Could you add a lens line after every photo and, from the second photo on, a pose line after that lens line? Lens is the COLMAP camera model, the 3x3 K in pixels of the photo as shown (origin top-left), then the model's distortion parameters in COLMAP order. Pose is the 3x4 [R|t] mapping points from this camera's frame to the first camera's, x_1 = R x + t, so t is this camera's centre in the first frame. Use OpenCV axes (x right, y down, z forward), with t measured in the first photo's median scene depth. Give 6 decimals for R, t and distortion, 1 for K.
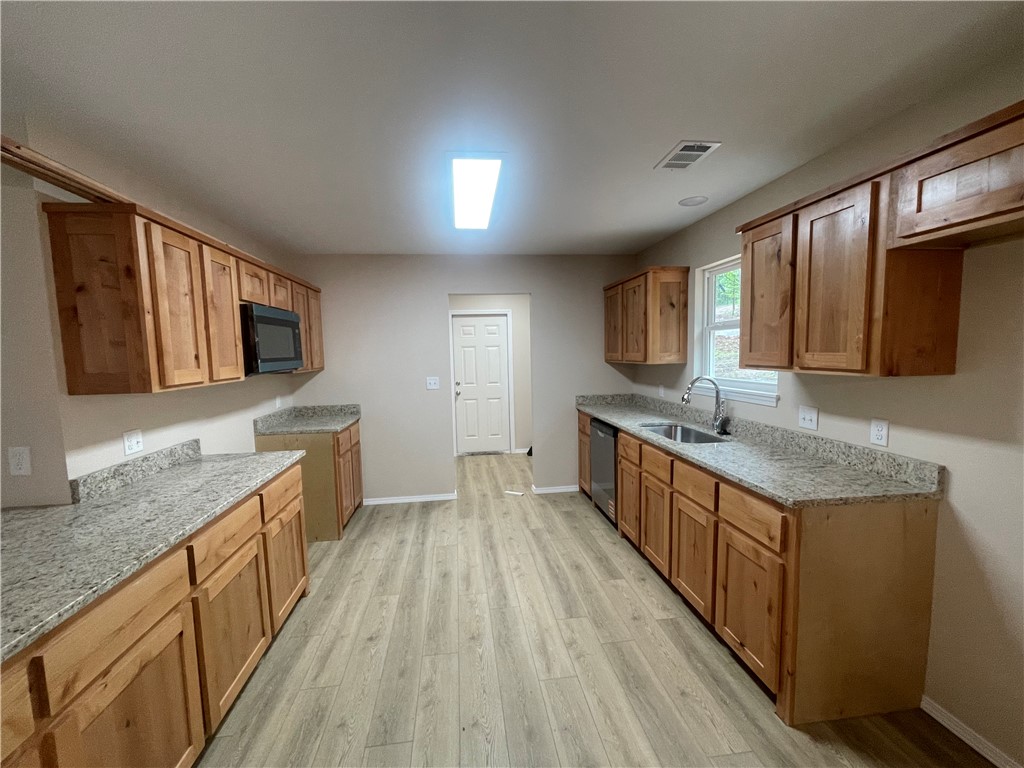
lens RADIAL K [[427.1, 0, 503.5], [0, 427.1, 389.8], [0, 0, 1]] dist [-0.003068, 0.002328]
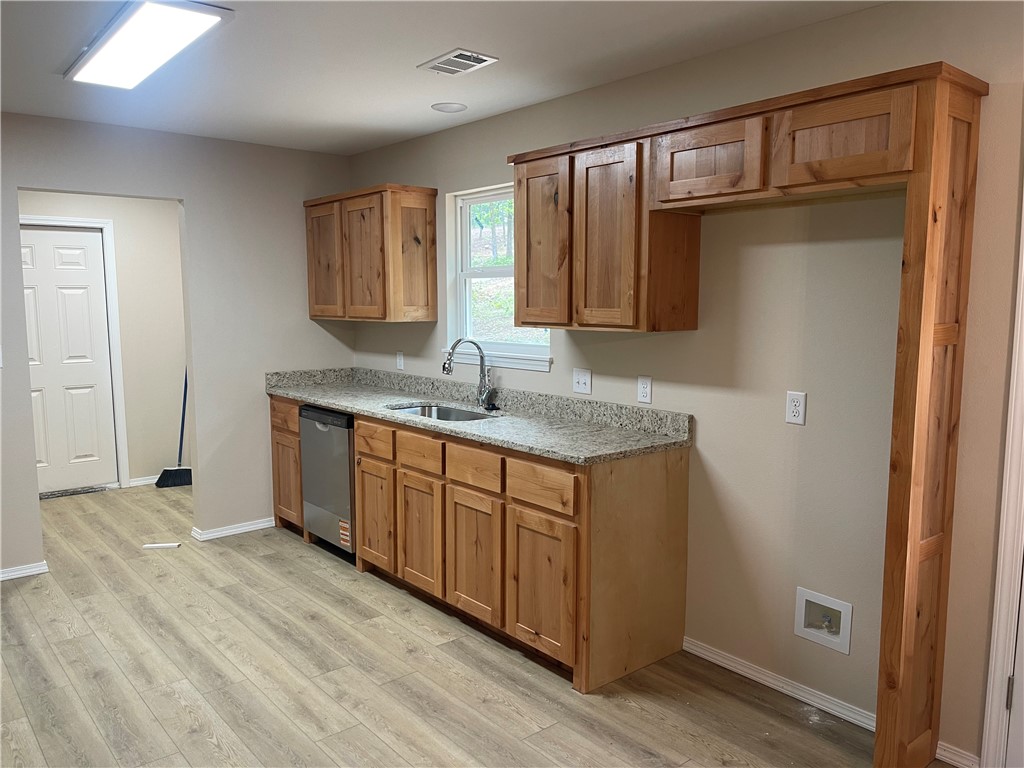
lens RADIAL K [[740.5, 0, 513.5], [0, 740.5, 381.9], [0, 0, 1]] dist [0.041849, -0.005420]
pose [[0.840252, -0.036921, 0.540938, -0.268756], [0.029162, 0.999312, 0.022909, 0.029242], [-0.541411, -0.003475, 0.840751, -0.248397]]
